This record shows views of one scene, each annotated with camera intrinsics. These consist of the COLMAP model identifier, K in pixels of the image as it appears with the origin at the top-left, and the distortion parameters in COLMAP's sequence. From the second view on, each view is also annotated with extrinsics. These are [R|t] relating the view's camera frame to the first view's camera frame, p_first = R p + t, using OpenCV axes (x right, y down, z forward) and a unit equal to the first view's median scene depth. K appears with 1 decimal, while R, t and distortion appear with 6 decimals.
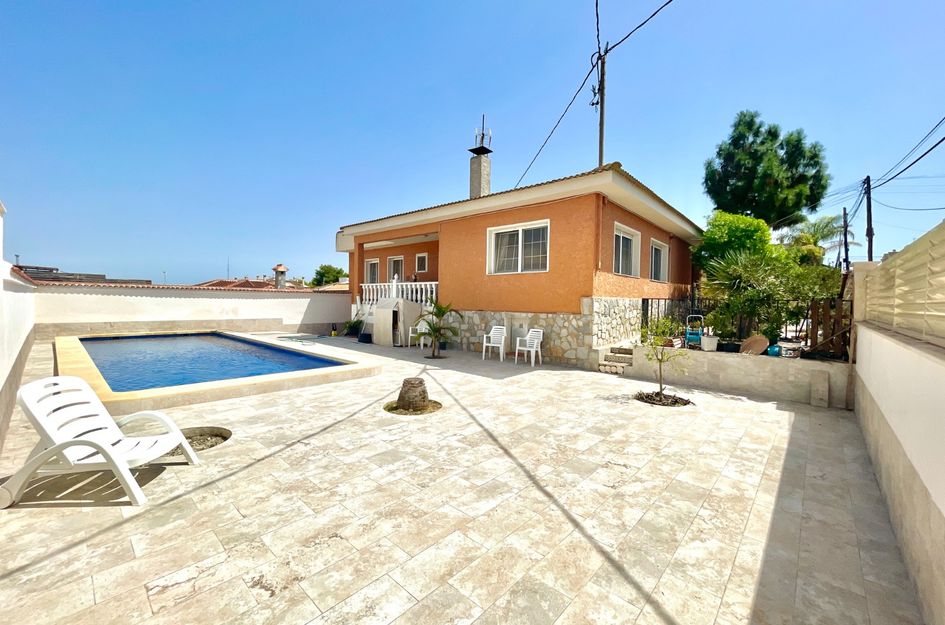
lens RADIAL K [[383.7, 0, 472.5], [0, 383.7, 312.5], [0, 0, 1]] dist [-0.000548, -0.000422]
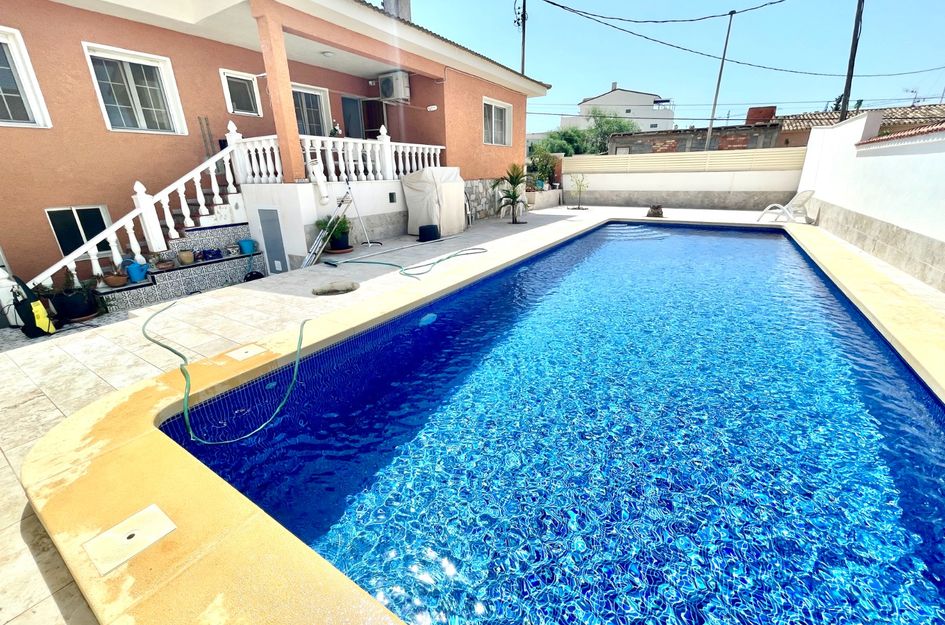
lens RADIAL K [[383.7, 0, 472.5], [0, 383.7, 312.5], [0, 0, 1]] dist [-0.000548, -0.000422]
pose [[-0.147504, -0.352676, 0.924047, -0.983626], [0.040613, 0.931319, 0.361934, -0.042353], [-0.988227, 0.090915, -0.123050, 1.058276]]
